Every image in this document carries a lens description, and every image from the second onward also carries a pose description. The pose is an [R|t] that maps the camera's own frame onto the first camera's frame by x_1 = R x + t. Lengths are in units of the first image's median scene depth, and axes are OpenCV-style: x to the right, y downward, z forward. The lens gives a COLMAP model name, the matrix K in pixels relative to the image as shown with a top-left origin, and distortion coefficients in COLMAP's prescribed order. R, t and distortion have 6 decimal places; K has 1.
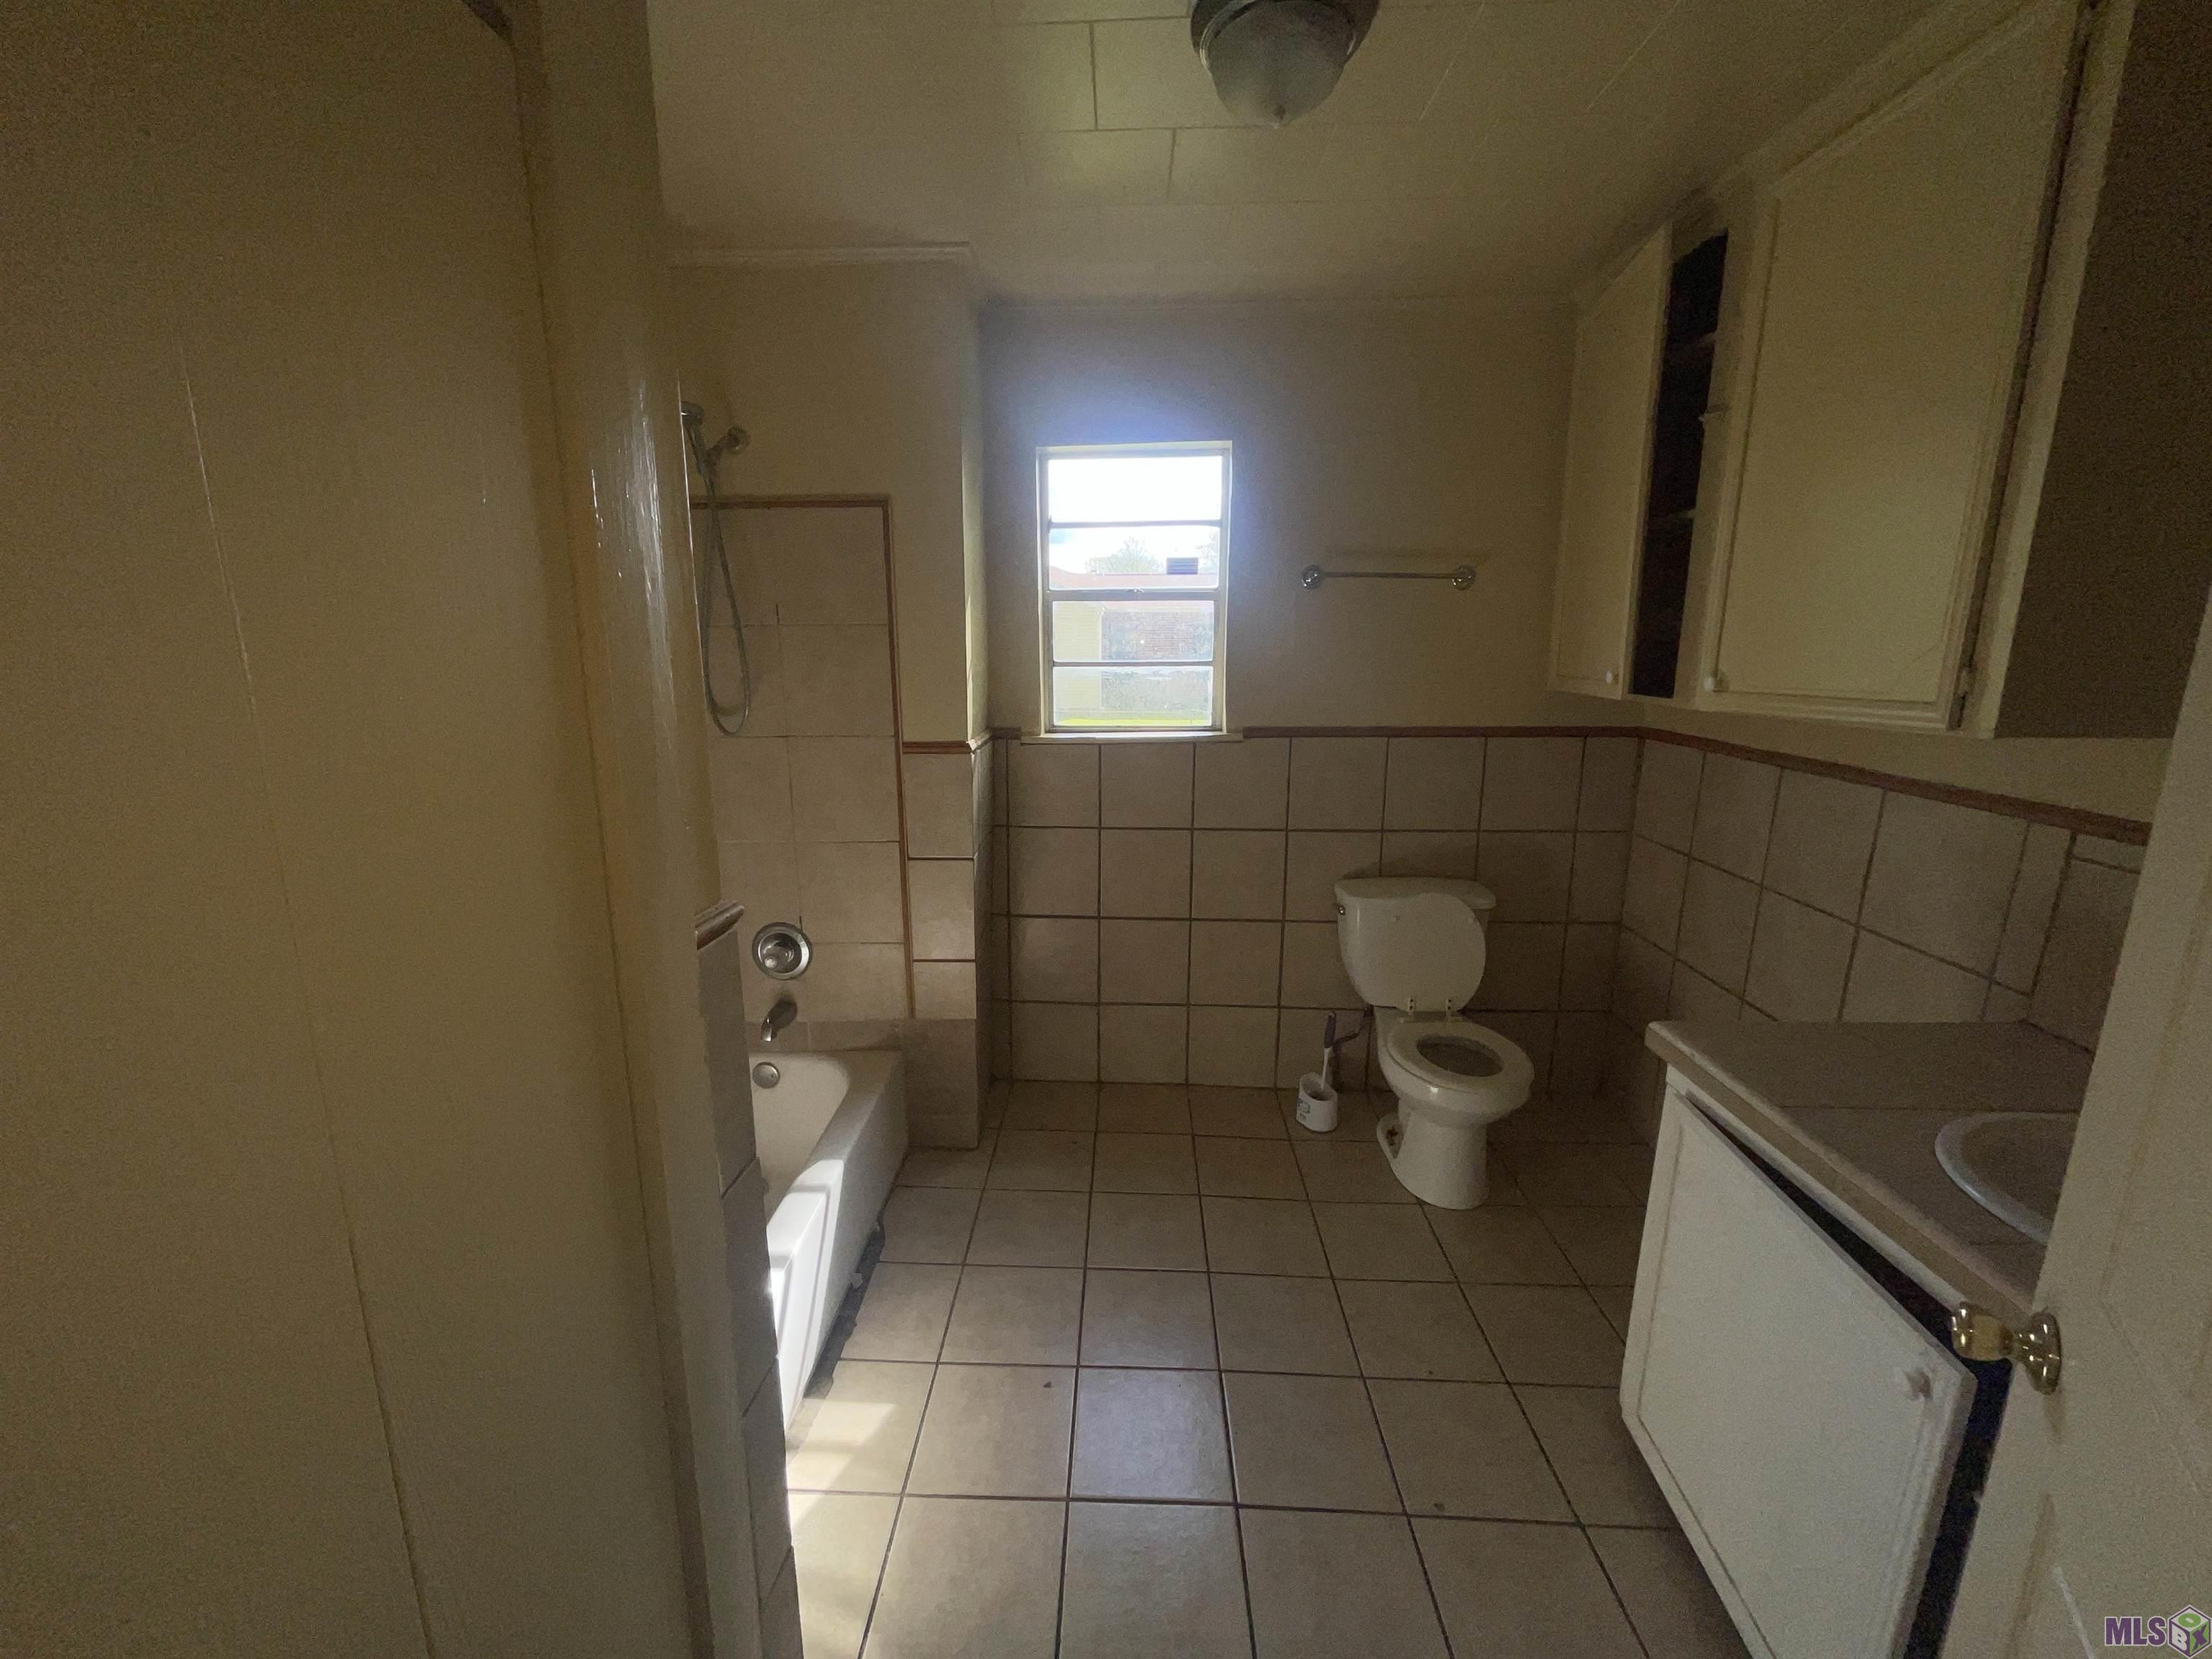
lens RADIAL K [[892.2, 0, 1099.6], [0, 892.2, 827.6], [0, 0, 1]] dist [0.000775, 0.000003]
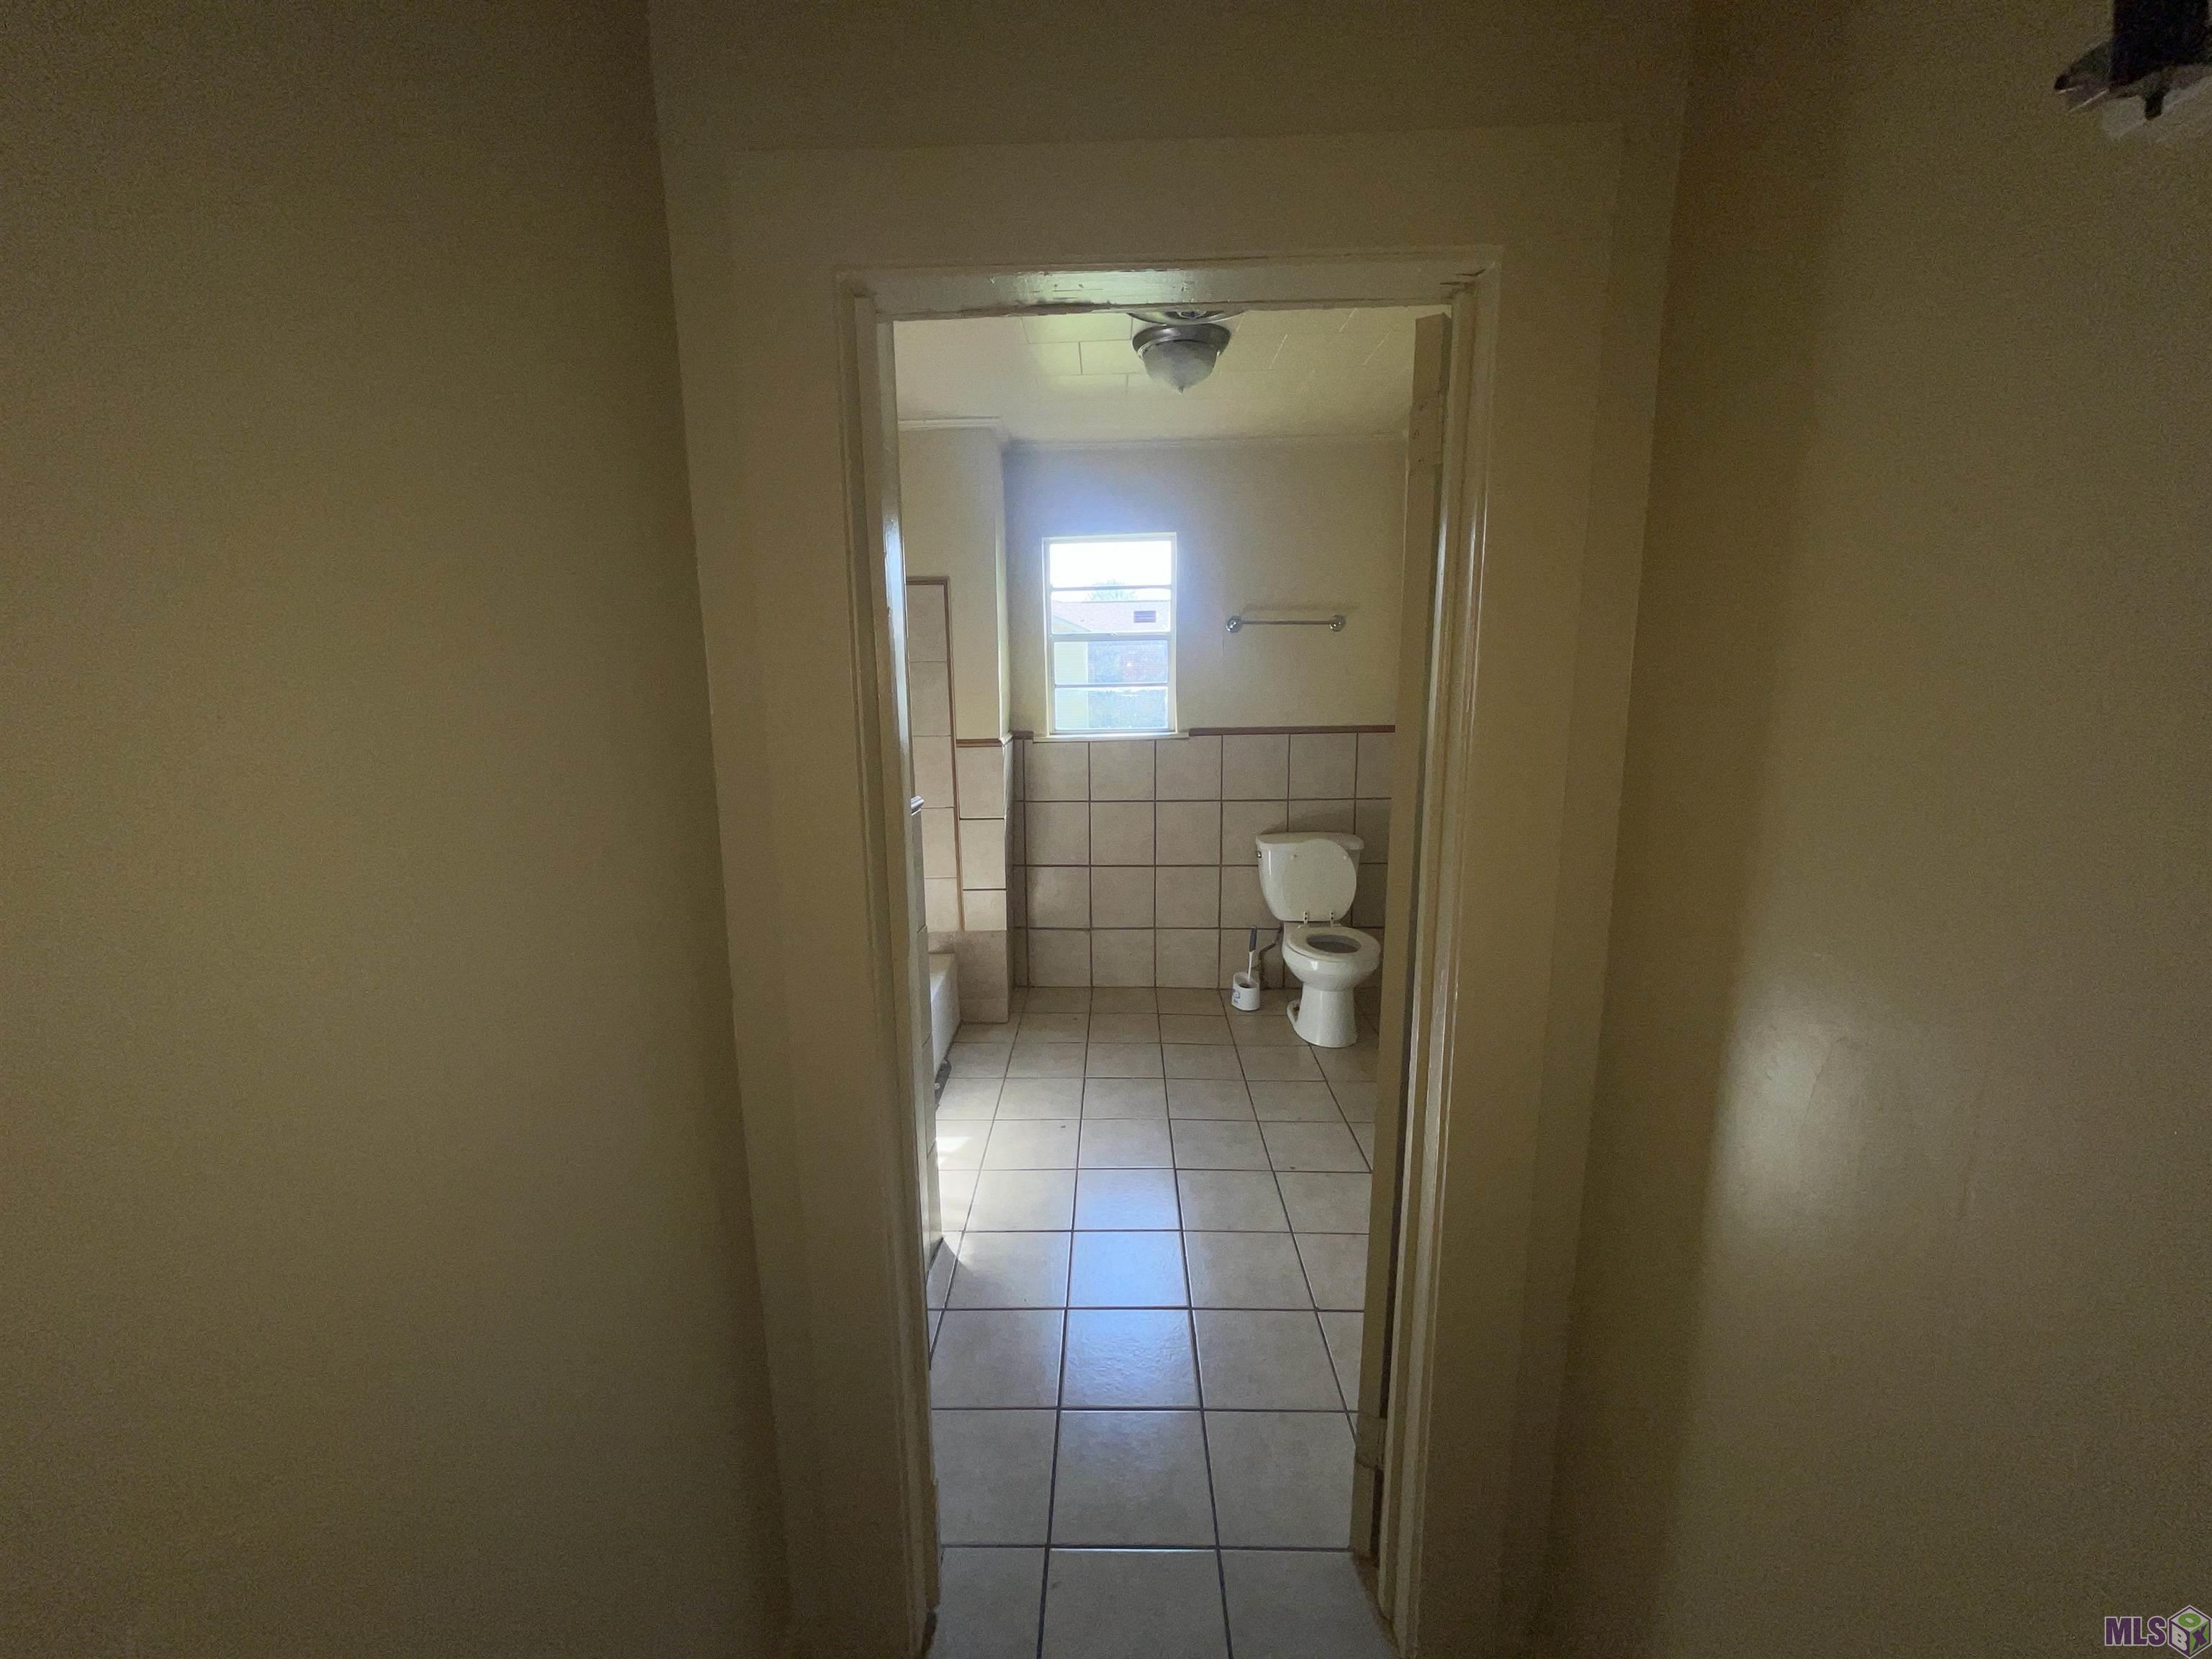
lens RADIAL K [[892.2, 0, 1103.6], [0, 892.2, 828.5], [0, 0, 1]] dist [0.000775, 0.000003]
pose [[0.999759, -0.015344, 0.015691, -0.000454], [0.015706, 0.999606, -0.023268, 0.079211], [-0.015327, 0.023509, 0.999606, -0.426153]]
